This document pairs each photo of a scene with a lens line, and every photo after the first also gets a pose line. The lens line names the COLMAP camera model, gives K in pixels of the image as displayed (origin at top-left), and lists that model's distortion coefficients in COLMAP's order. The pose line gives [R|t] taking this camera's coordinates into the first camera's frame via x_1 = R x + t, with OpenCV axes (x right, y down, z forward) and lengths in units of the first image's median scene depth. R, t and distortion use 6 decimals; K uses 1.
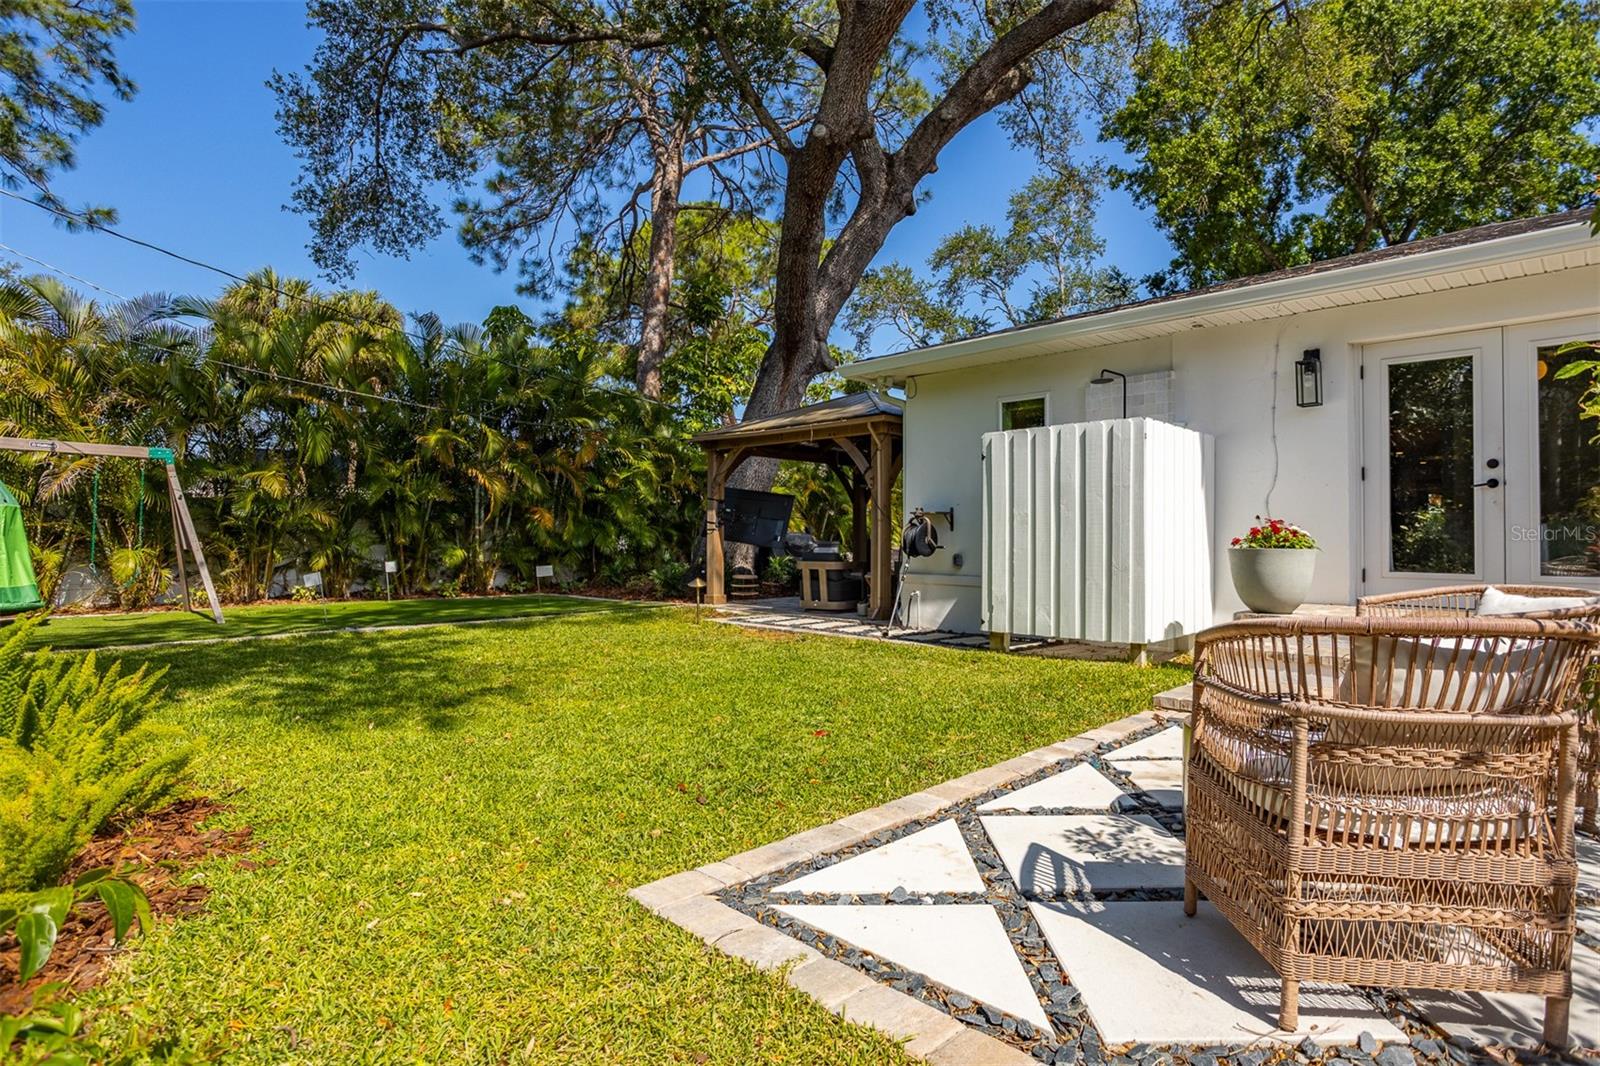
lens RADIAL K [[841.5, 0, 814.2], [0, 841.5, 512.2], [0, 0, 1]] dist [-0.057247, 0.039312]
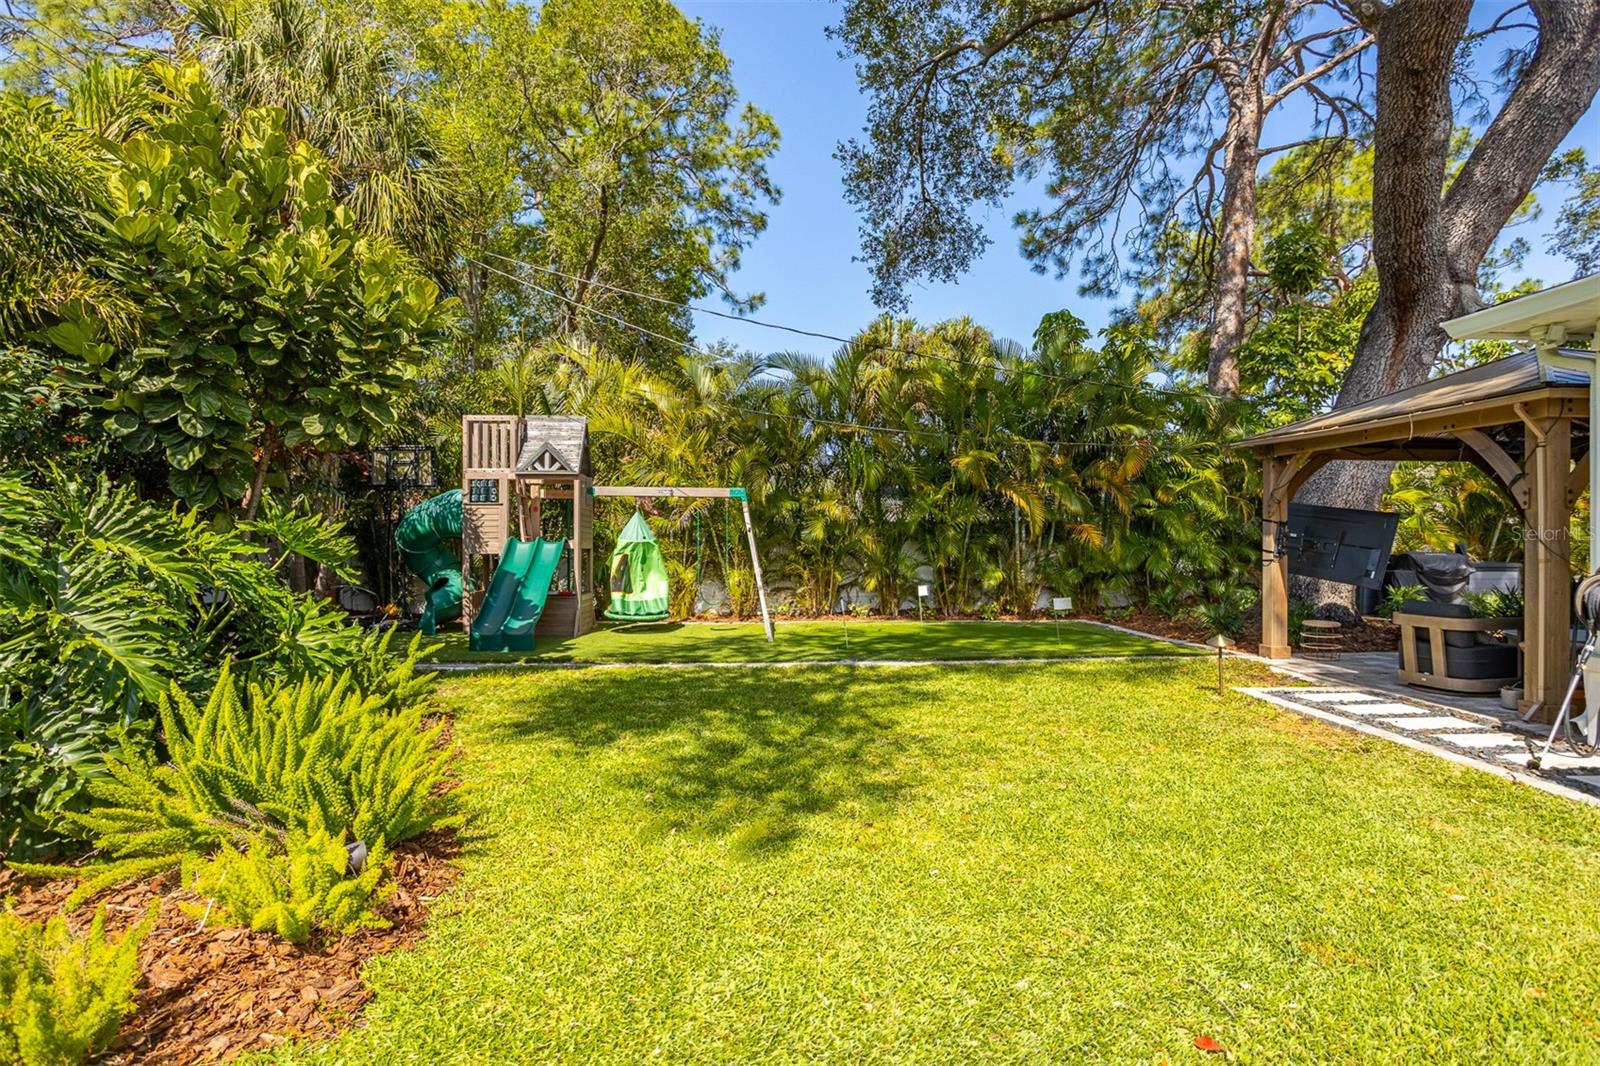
lens RADIAL K [[822.7, 0, 786.6], [0, 822.7, 531.1], [0, 0, 1]] dist [-0.050871, 0.030803]
pose [[0.734584, -0.009329, -0.678453, 0.032177], [0.025351, 0.999585, 0.013704, -0.015309], [0.678044, -0.027266, 0.734516, 0.086958]]
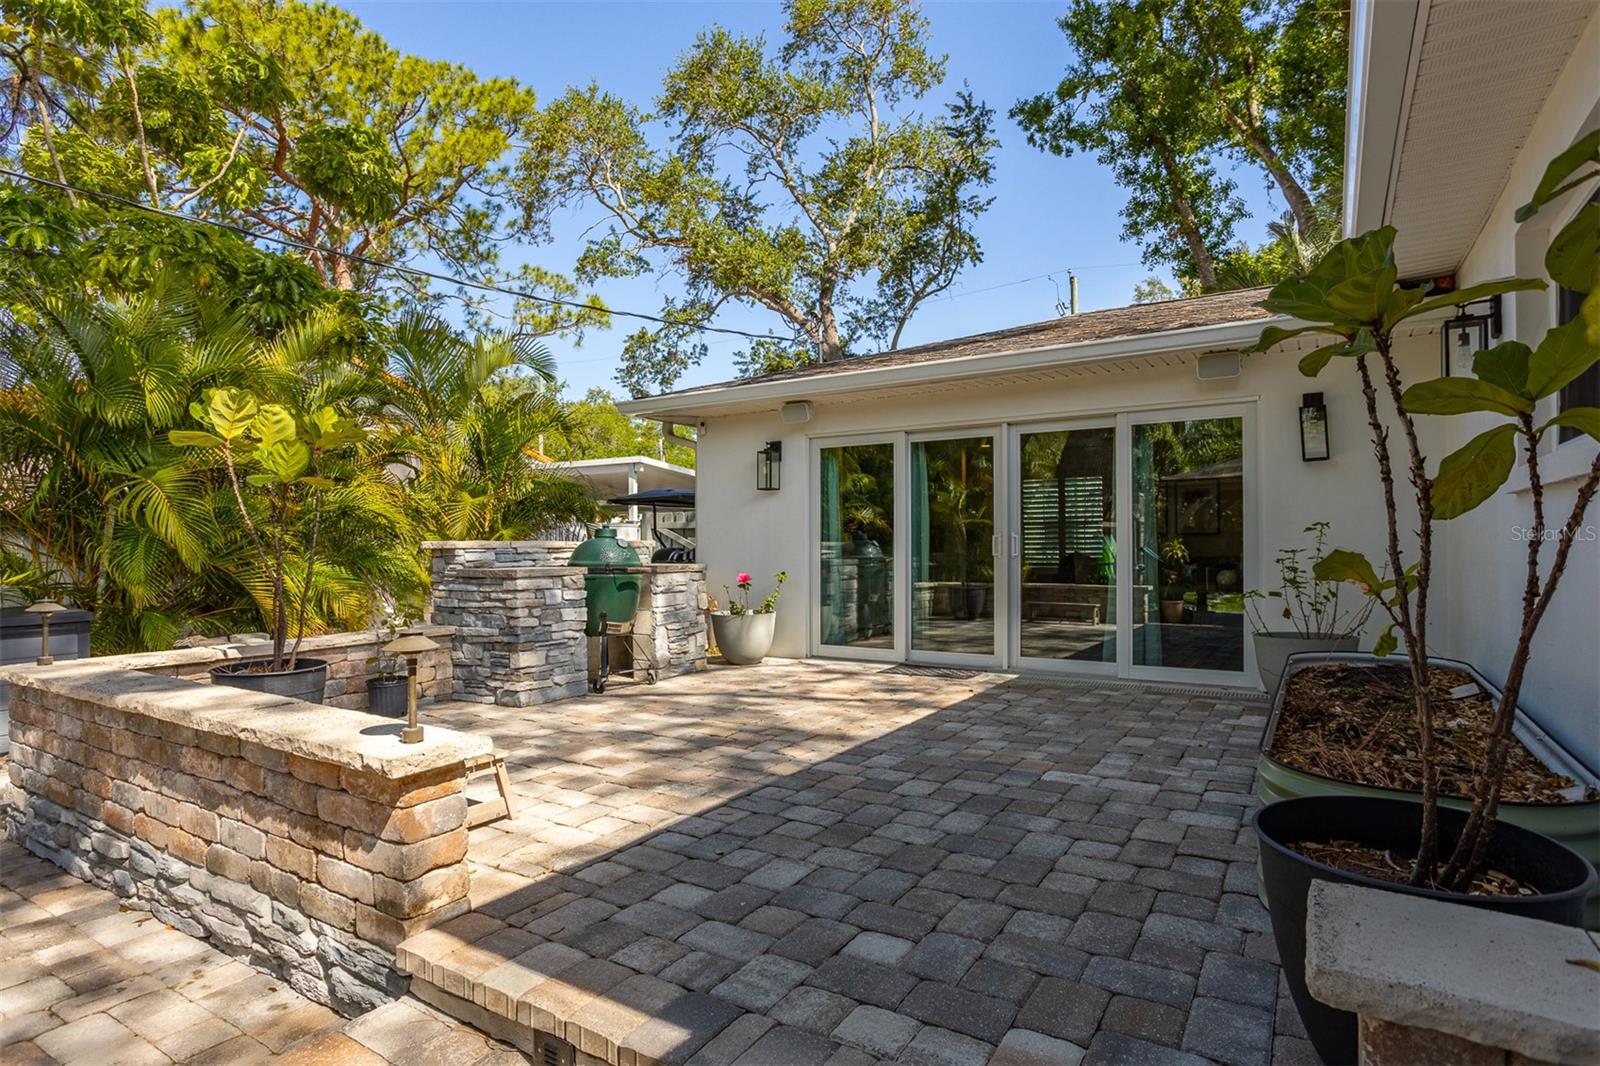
lens RADIAL K [[839.7, 0, 795.5], [0, 839.7, 540.0], [0, 0, 1]] dist [-0.058181, 0.037896]
pose [[0.977093, -0.009381, 0.212604, 0.170516], [0.003618, 0.999616, 0.027481, 0.005762], [-0.212780, -0.026082, 0.976752, 0.649482]]
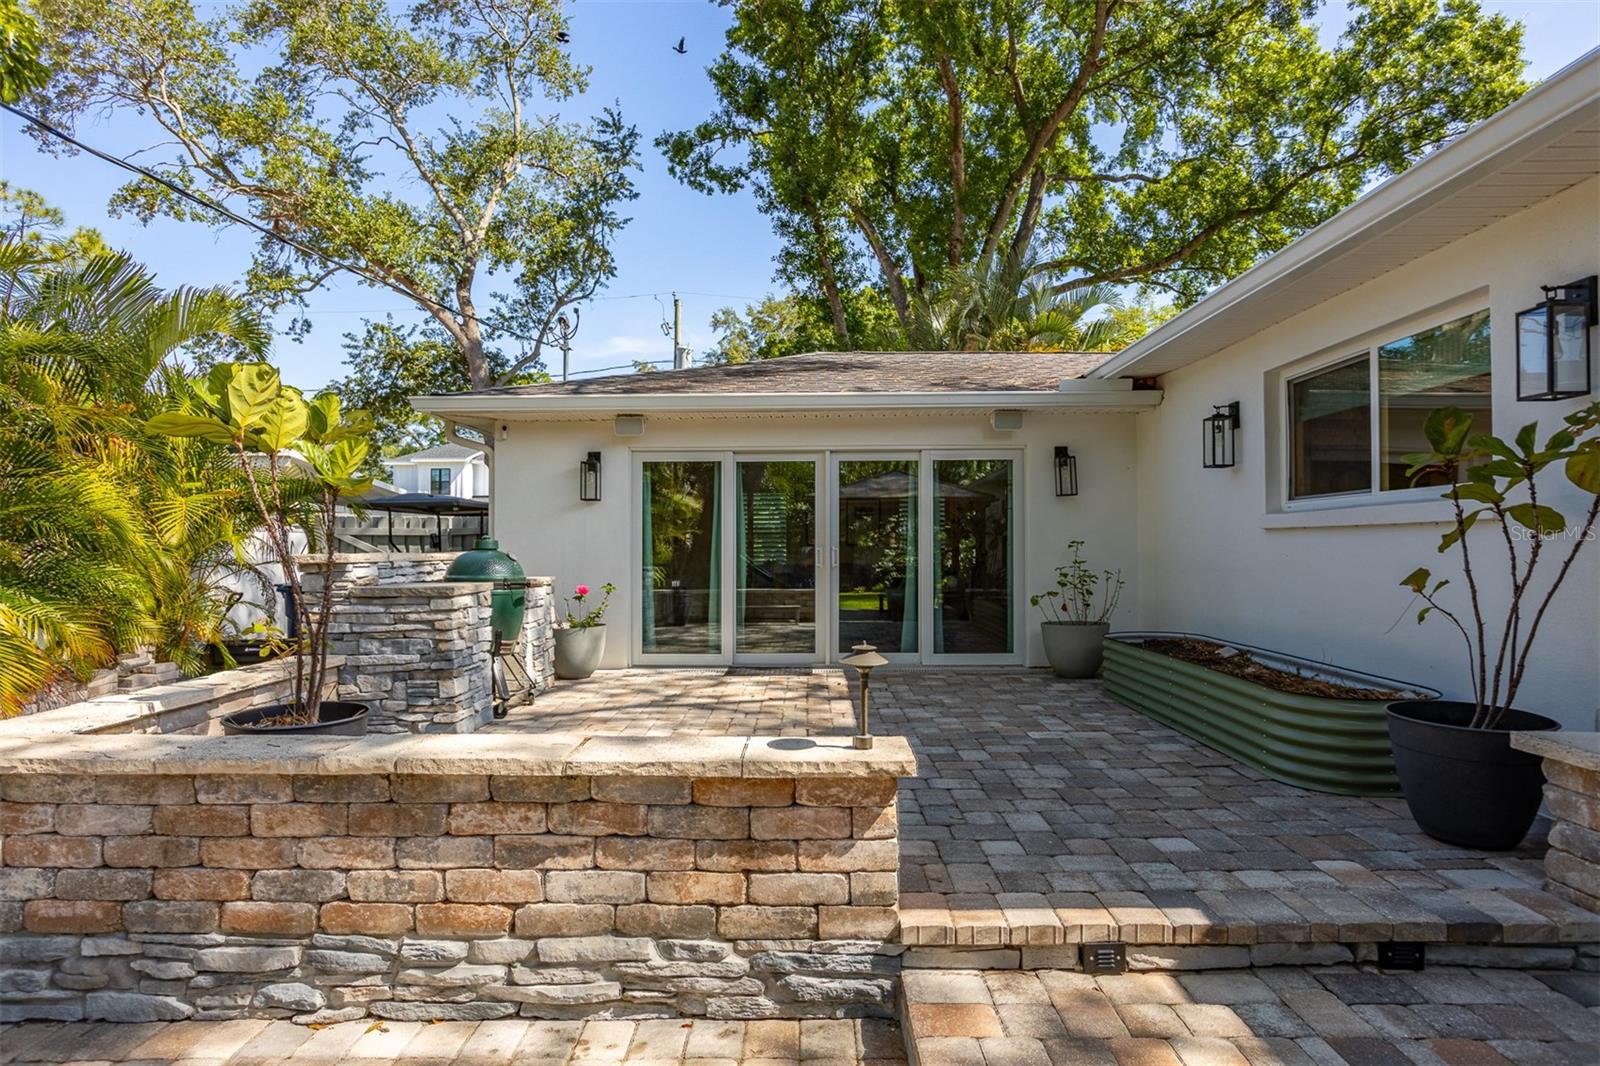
lens RADIAL K [[839.7, 0, 795.5], [0, 839.7, 540.0], [0, 0, 1]] dist [-0.058181, 0.037896]
pose [[0.723191, 0.000034, 0.690648, 0.067206], [-0.016537, 0.999714, 0.017268, 0.003525], [-0.690450, -0.023909, 0.722985, 0.682263]]
